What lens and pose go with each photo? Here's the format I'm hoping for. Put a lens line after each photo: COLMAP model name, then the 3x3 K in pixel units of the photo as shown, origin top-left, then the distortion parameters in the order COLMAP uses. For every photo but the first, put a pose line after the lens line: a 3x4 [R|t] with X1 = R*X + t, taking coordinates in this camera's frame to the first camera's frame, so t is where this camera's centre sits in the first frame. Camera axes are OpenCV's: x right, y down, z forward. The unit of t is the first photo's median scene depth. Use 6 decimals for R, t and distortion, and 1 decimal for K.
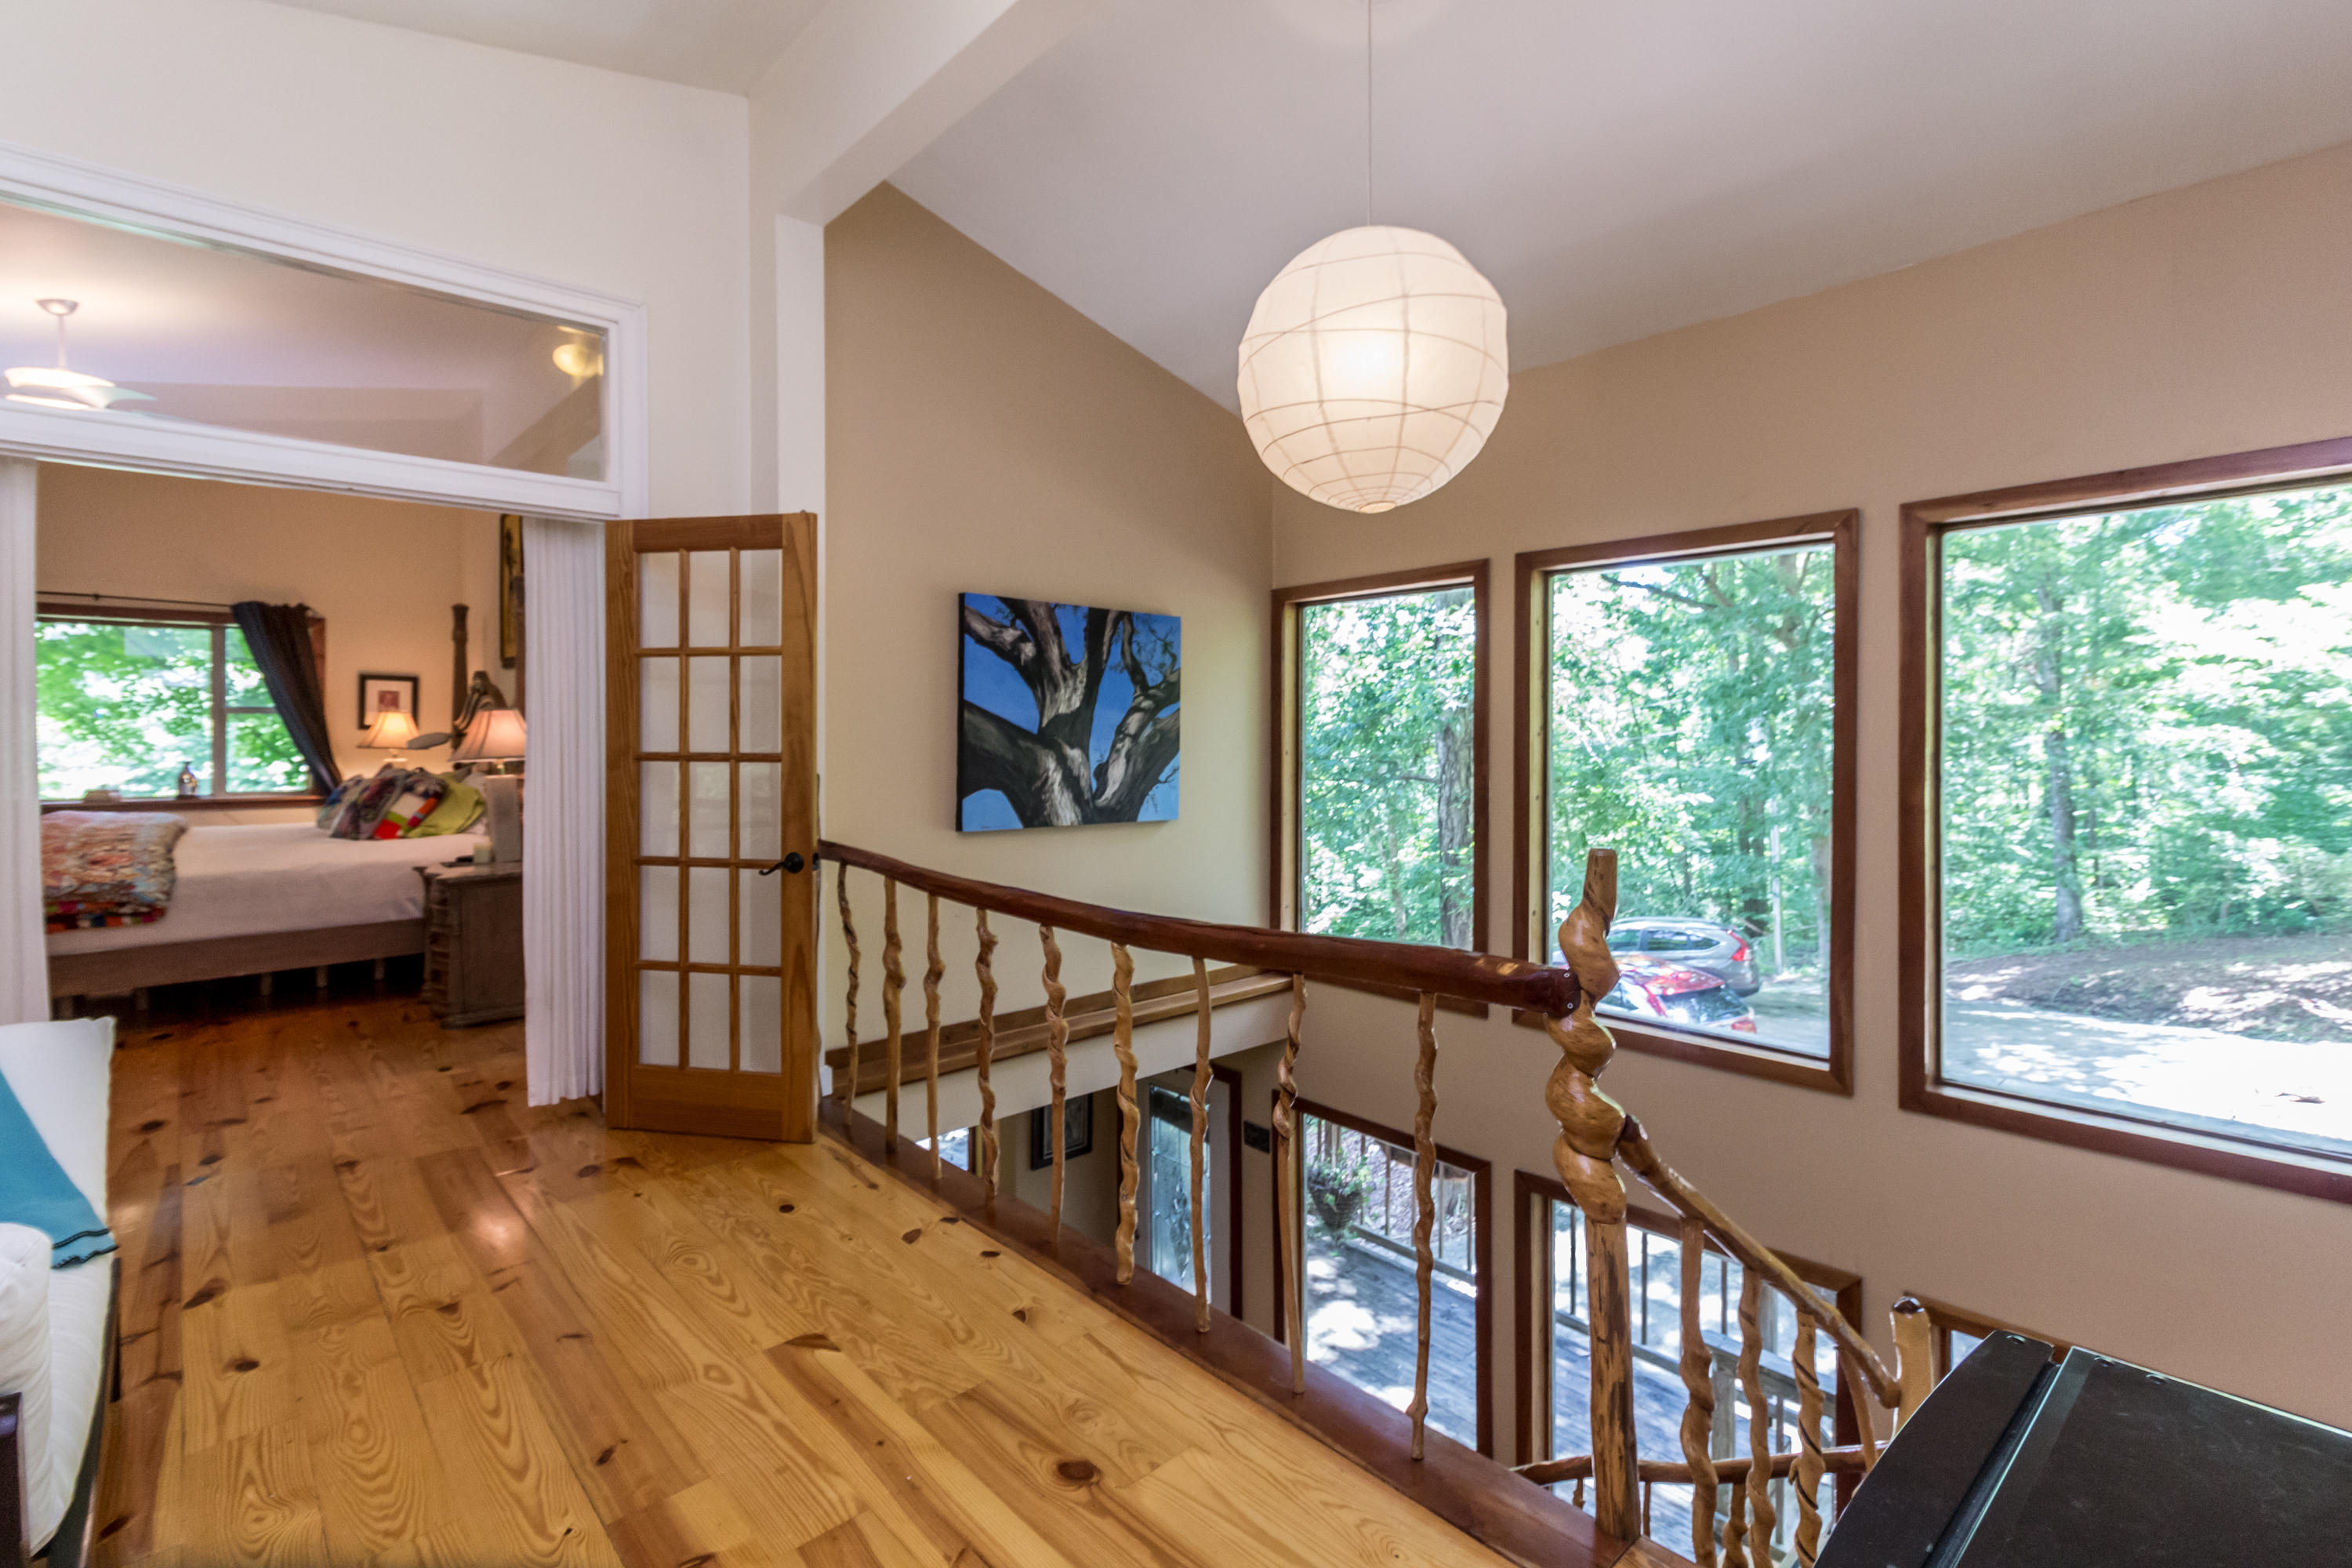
lens RADIAL K [[1093.2, 0, 1167.5], [0, 1093.2, 742.6], [0, 0, 1]] dist [0.011534, -0.000463]
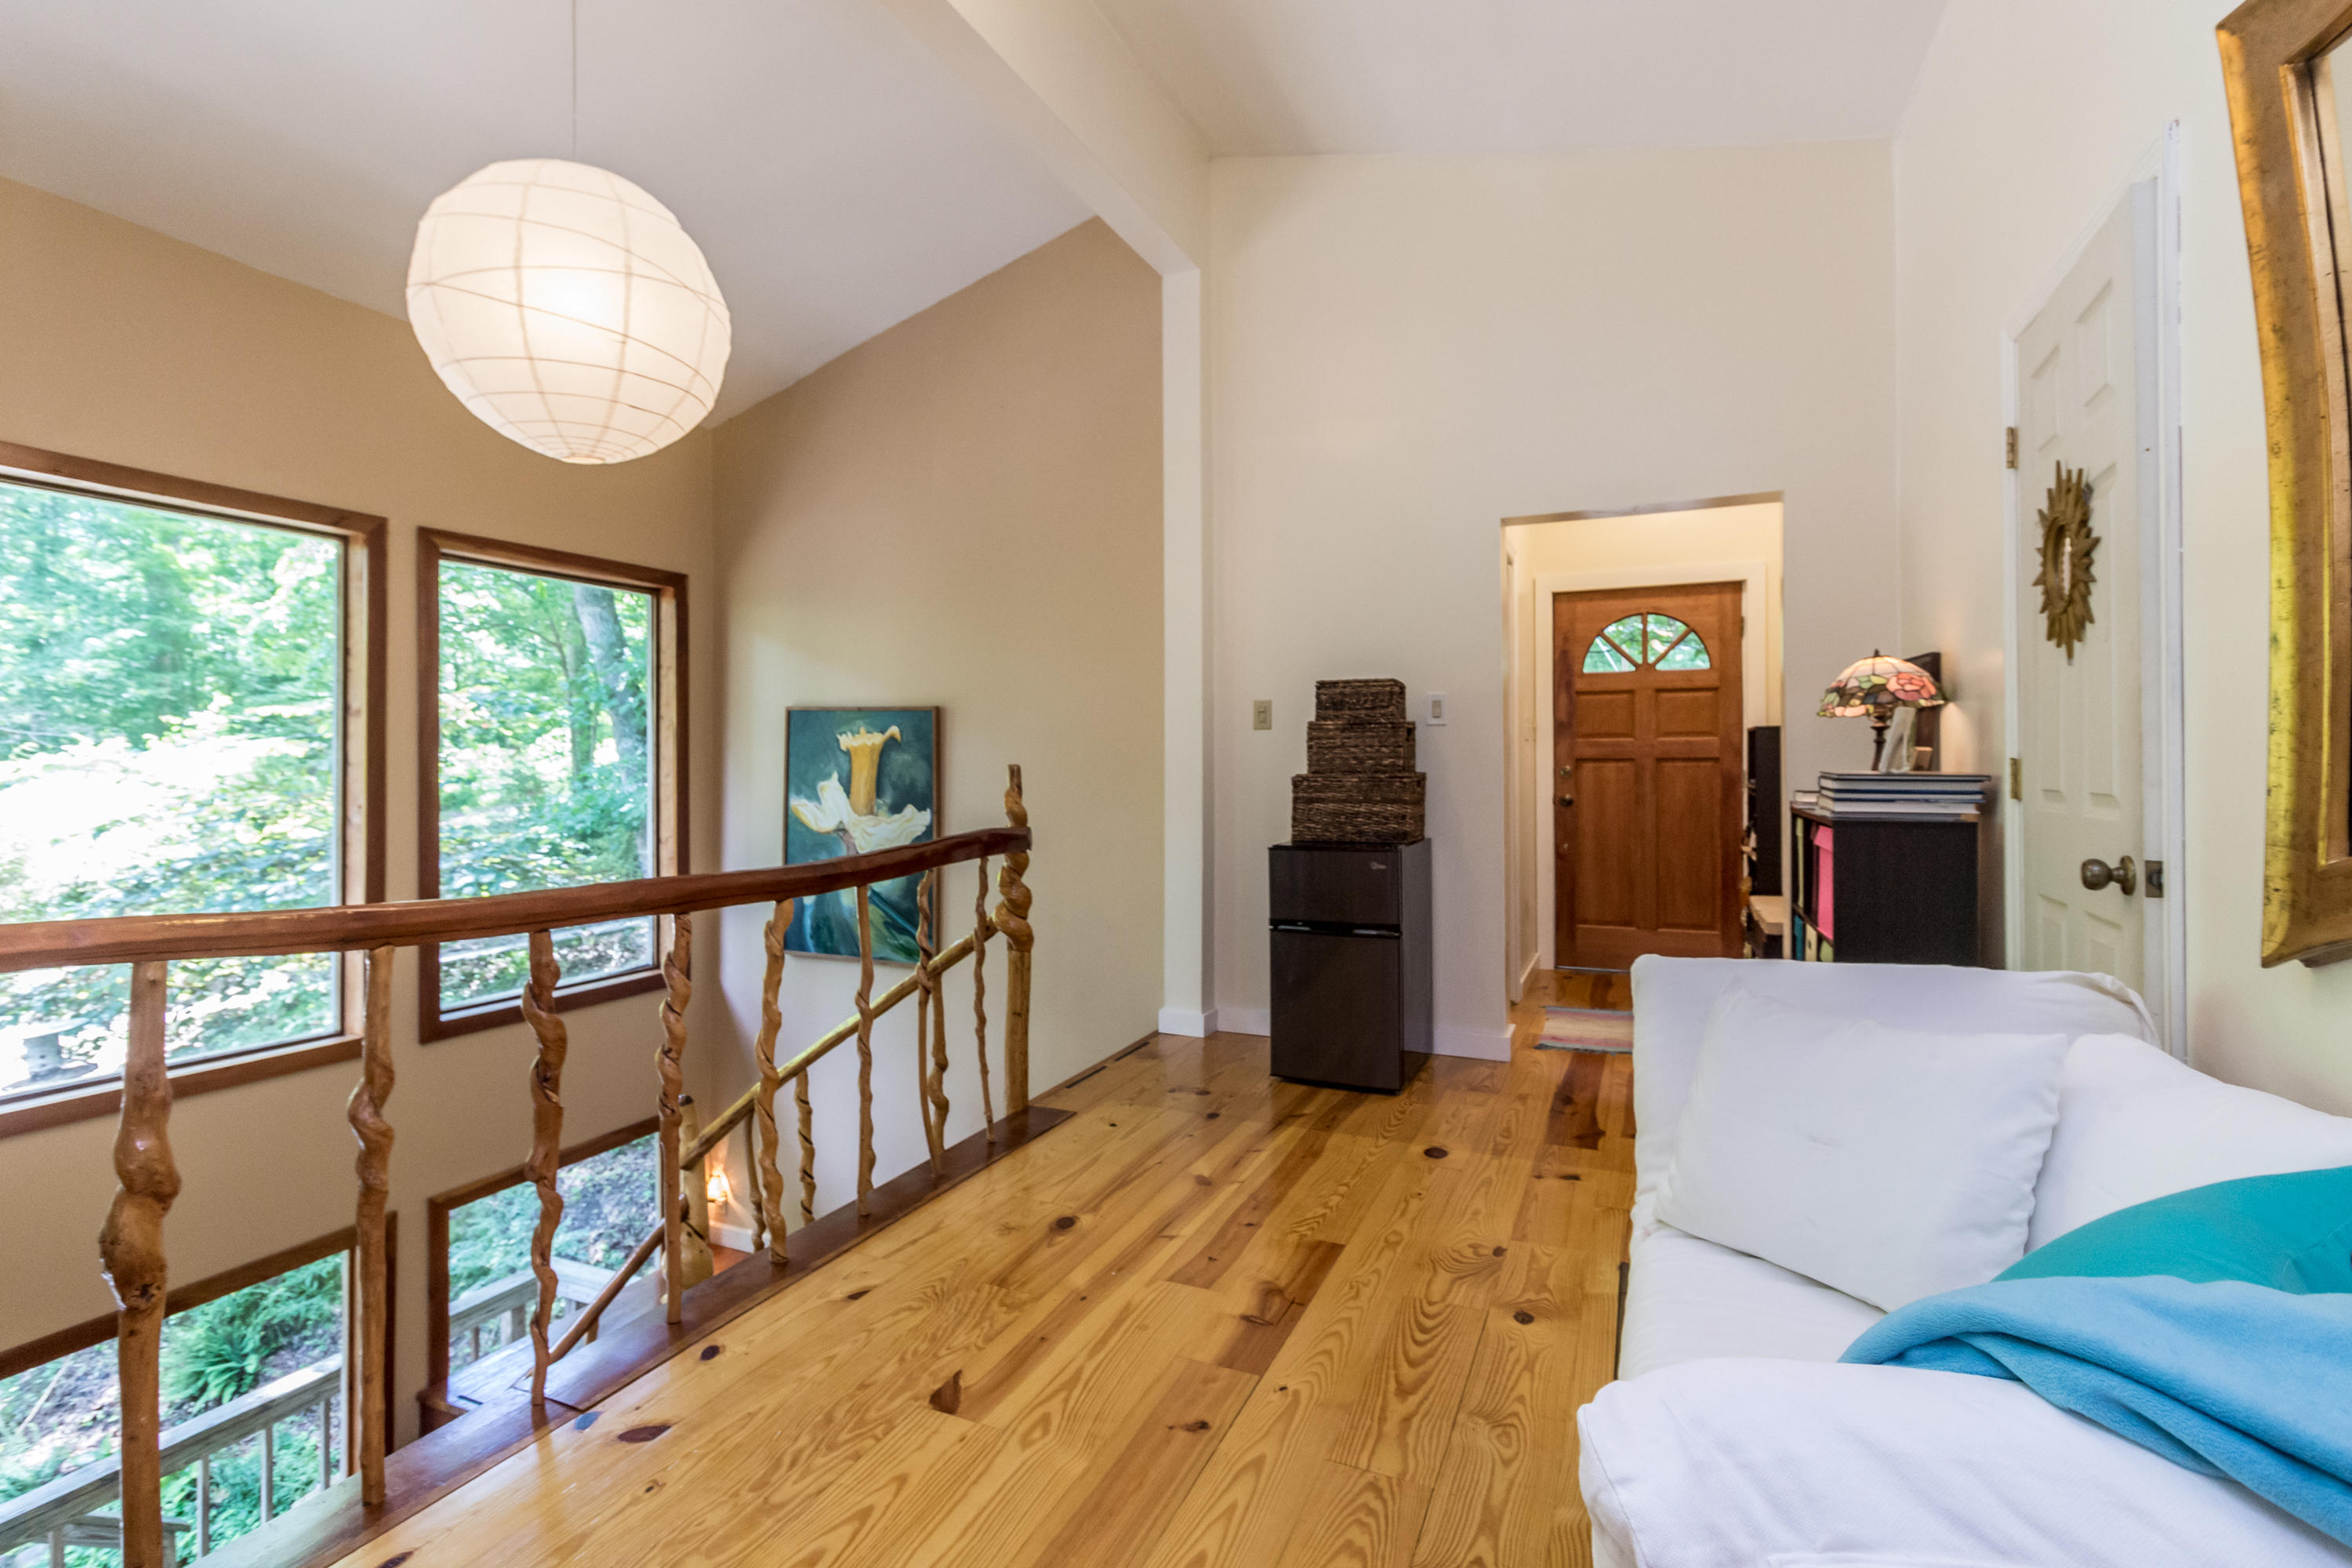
lens RADIAL K [[1088.2, 0, 1174.0], [0, 1088.2, 770.2], [0, 0, 1]] dist [0.018802, 0.000041]
pose [[-0.411799, 0.004892, 0.911262, -0.557030], [0.016195, 0.999867, 0.001951, 0.040613], [-0.911131, 0.015561, -0.411823, 0.576301]]
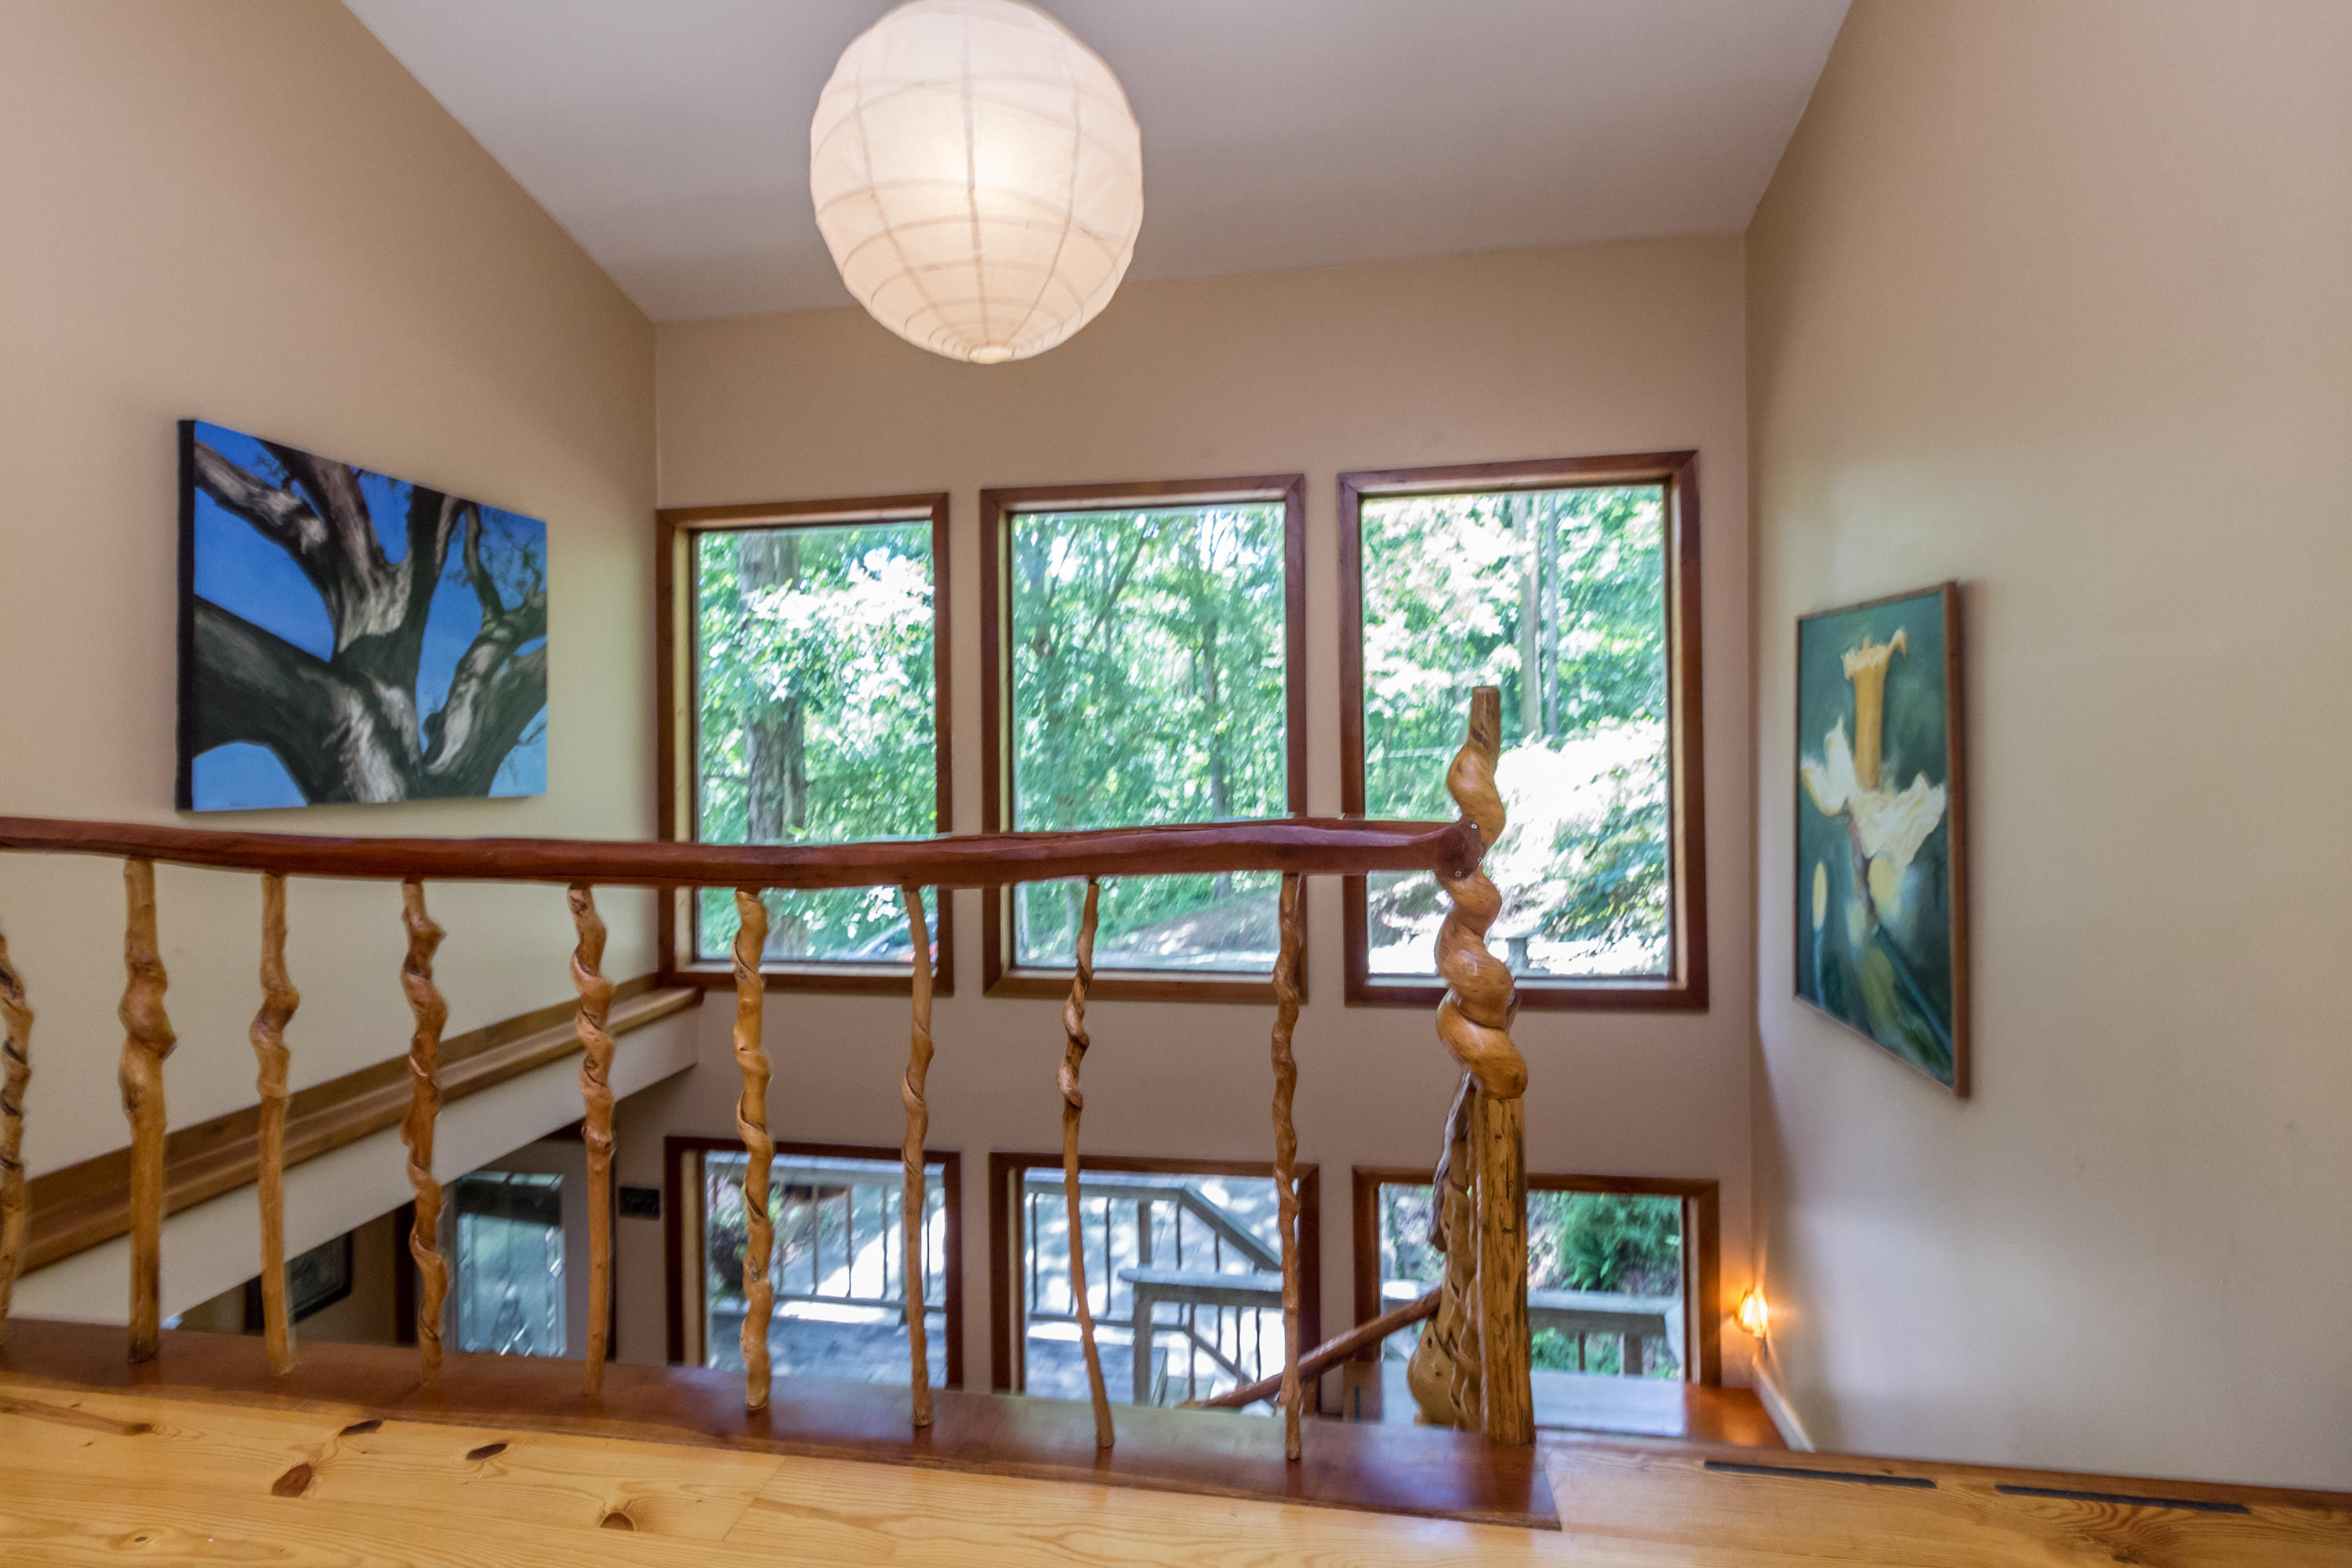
lens RADIAL K [[1093.2, 0, 1167.5], [0, 1093.2, 742.6], [0, 0, 1]] dist [0.011534, -0.000463]
pose [[0.780771, -0.004720, 0.624800, -0.139653], [0.015741, 0.999803, -0.012117, 0.056774], [-0.624619, 0.019296, 0.780691, 0.172400]]
